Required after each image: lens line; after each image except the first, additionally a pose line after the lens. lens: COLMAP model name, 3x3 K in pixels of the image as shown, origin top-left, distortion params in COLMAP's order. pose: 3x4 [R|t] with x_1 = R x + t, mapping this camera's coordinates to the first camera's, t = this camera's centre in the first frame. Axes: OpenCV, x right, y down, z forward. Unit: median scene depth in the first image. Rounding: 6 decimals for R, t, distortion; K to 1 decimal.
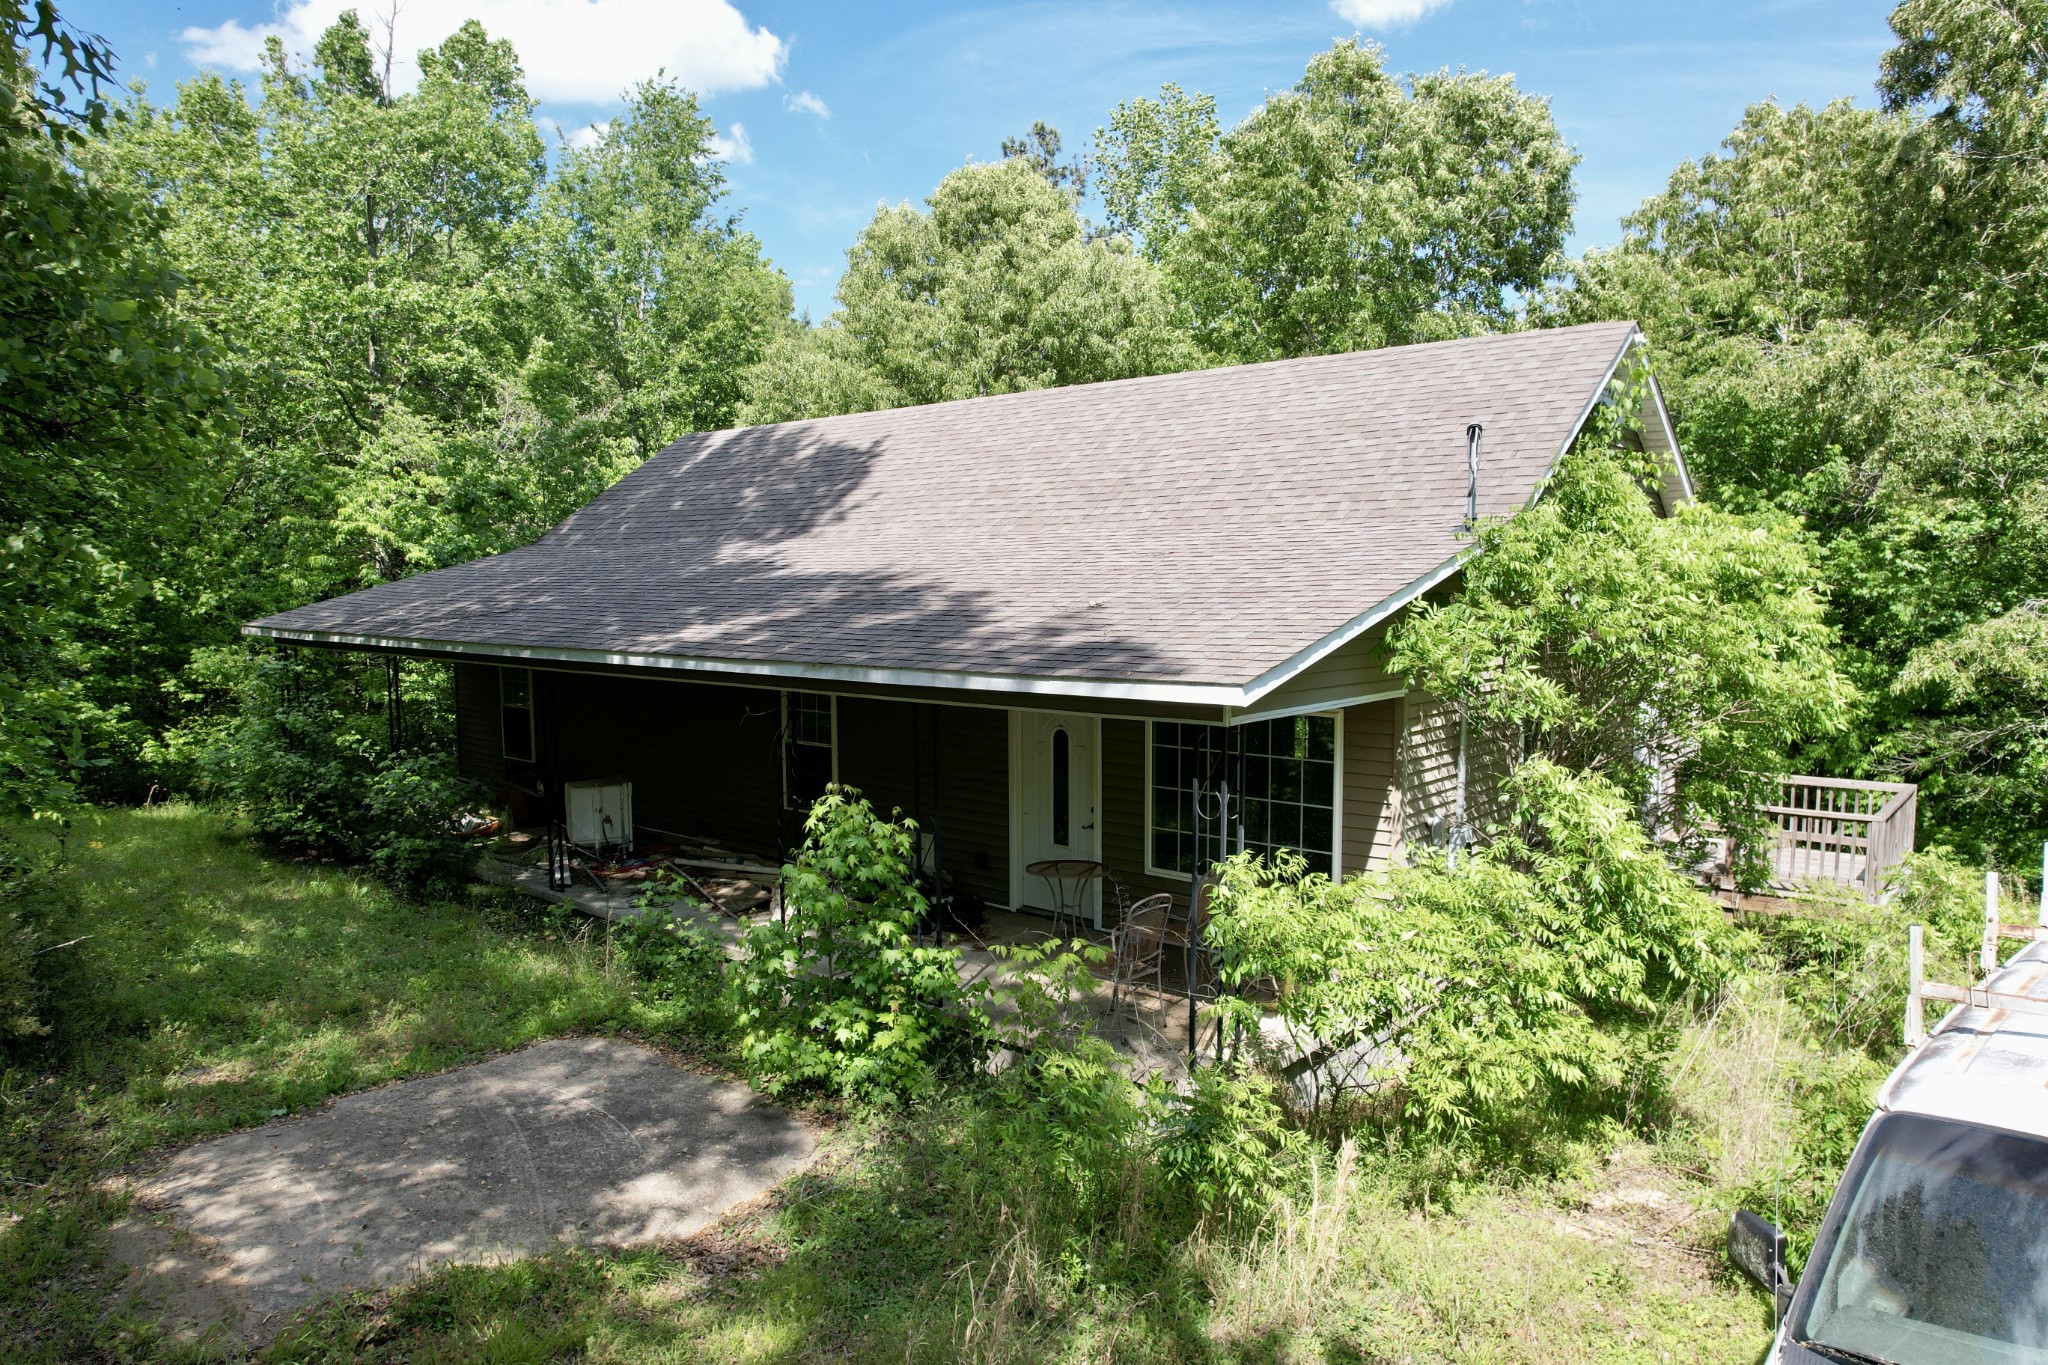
lens RADIAL K [[1312.4, 0, 1036.8], [0, 1312.4, 653.9], [0, 0, 1]] dist [-0.084243, 0.067098]
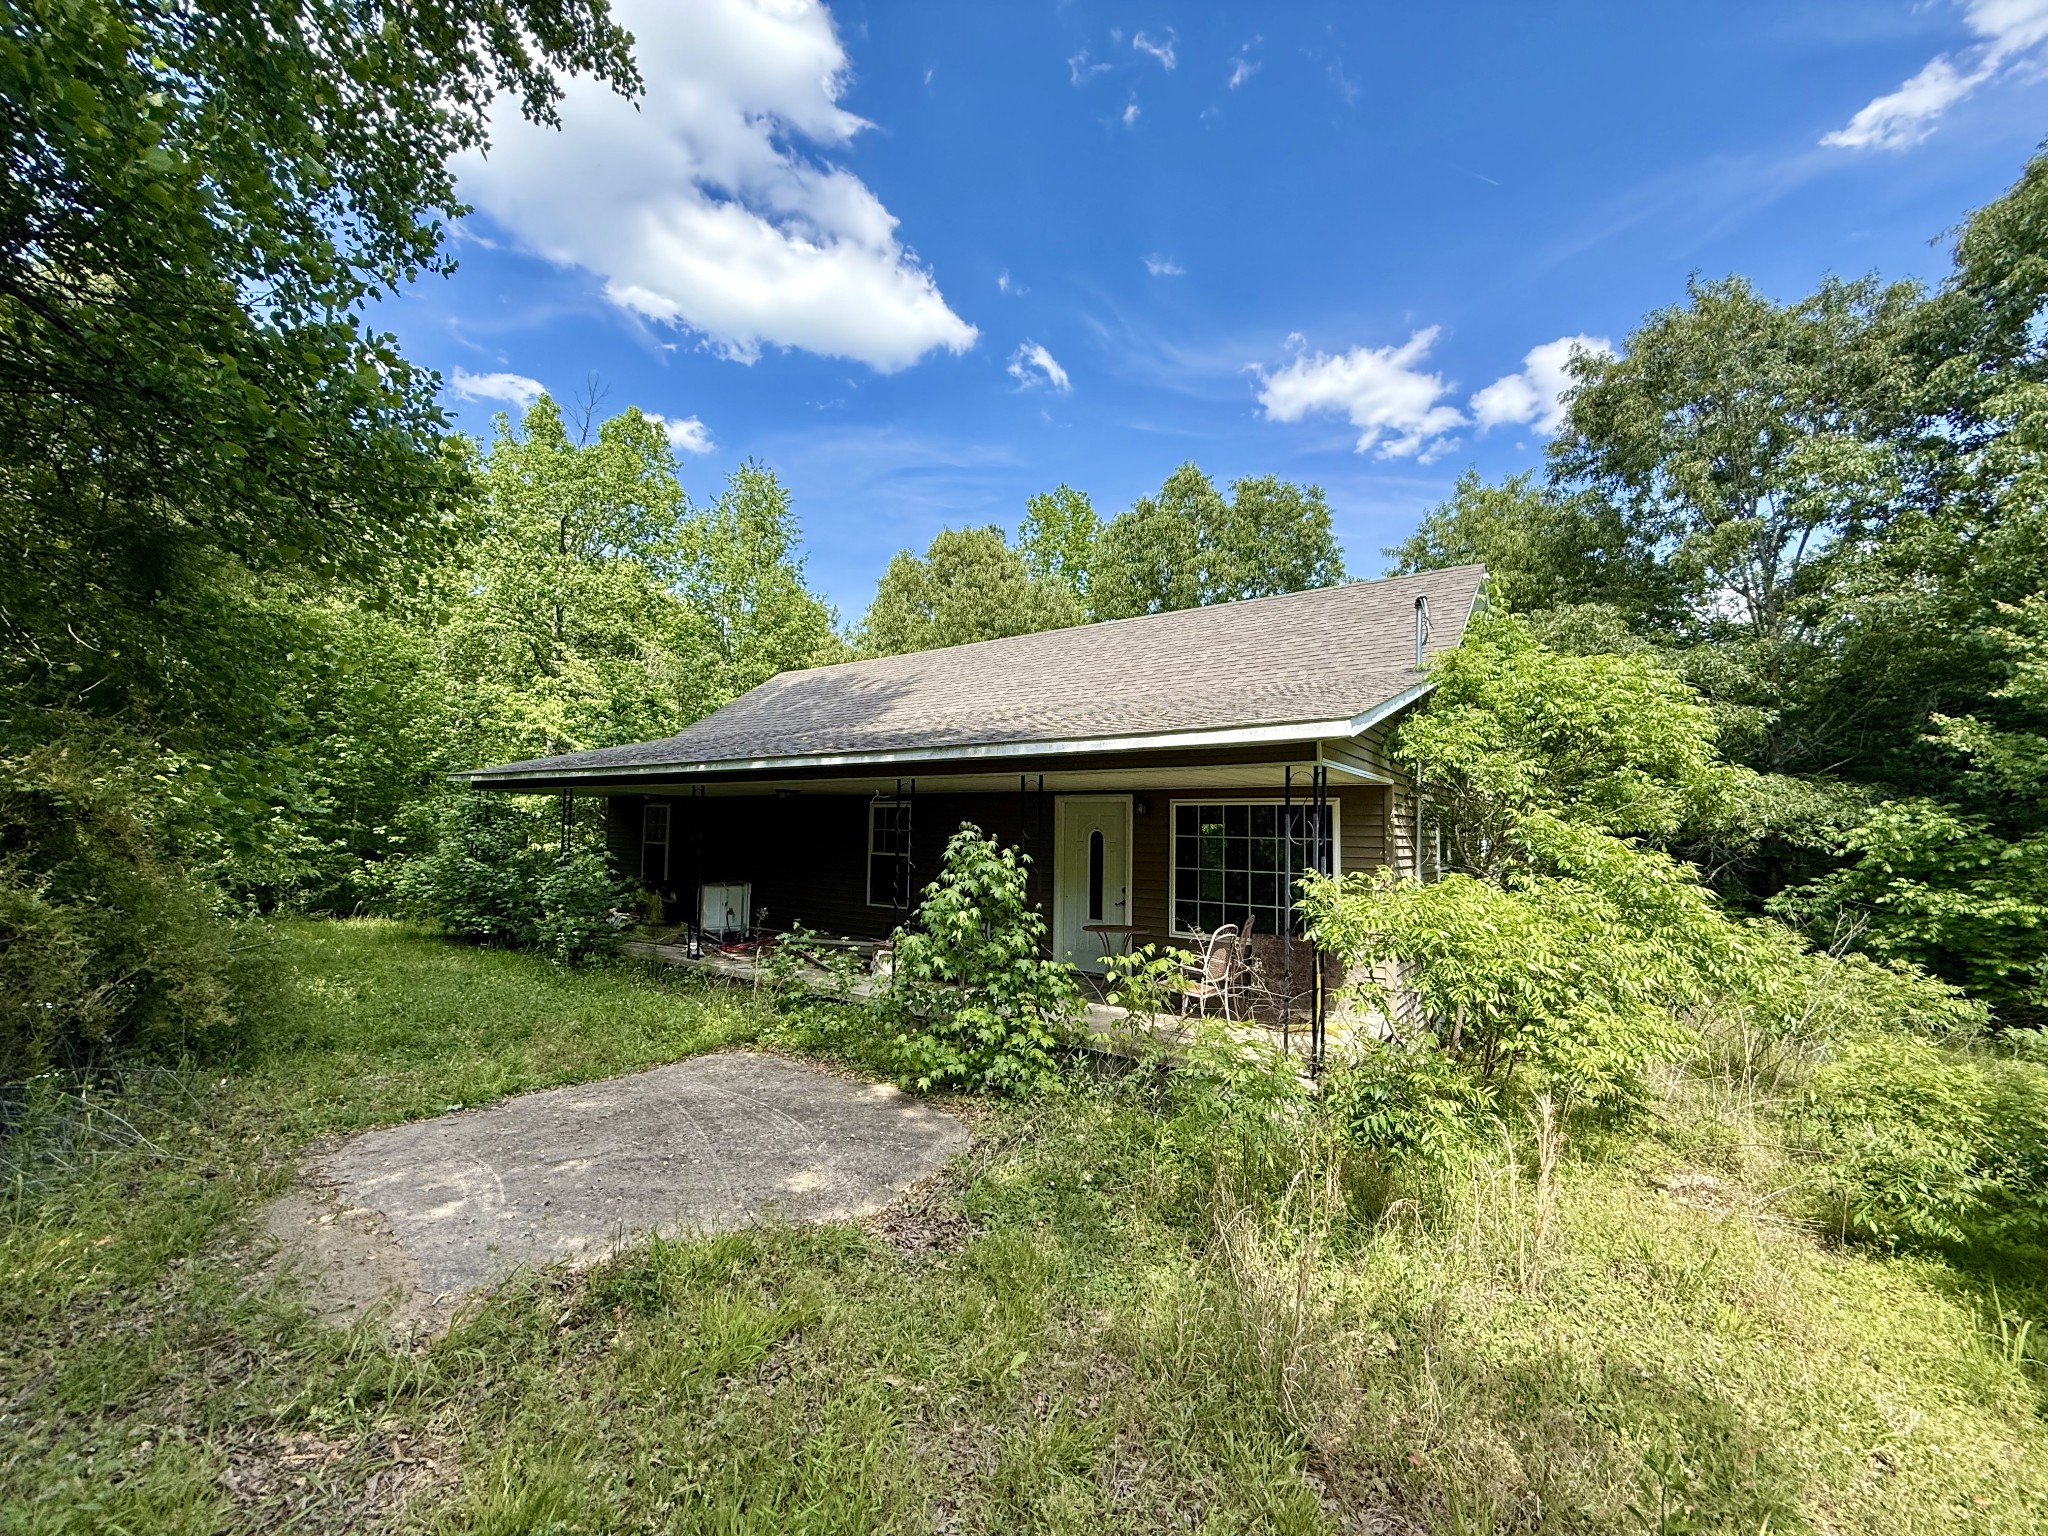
lens RADIAL K [[817.2, 0, 1019.7], [0, 817.2, 770.9], [0, 0, 1]] dist [-0.000515, -0.000170]
pose [[0.997473, 0.026648, 0.065856, -0.099963], [-0.018039, 0.991608, -0.128017, 0.089634], [-0.068715, 0.126506, 0.989583, 0.148922]]
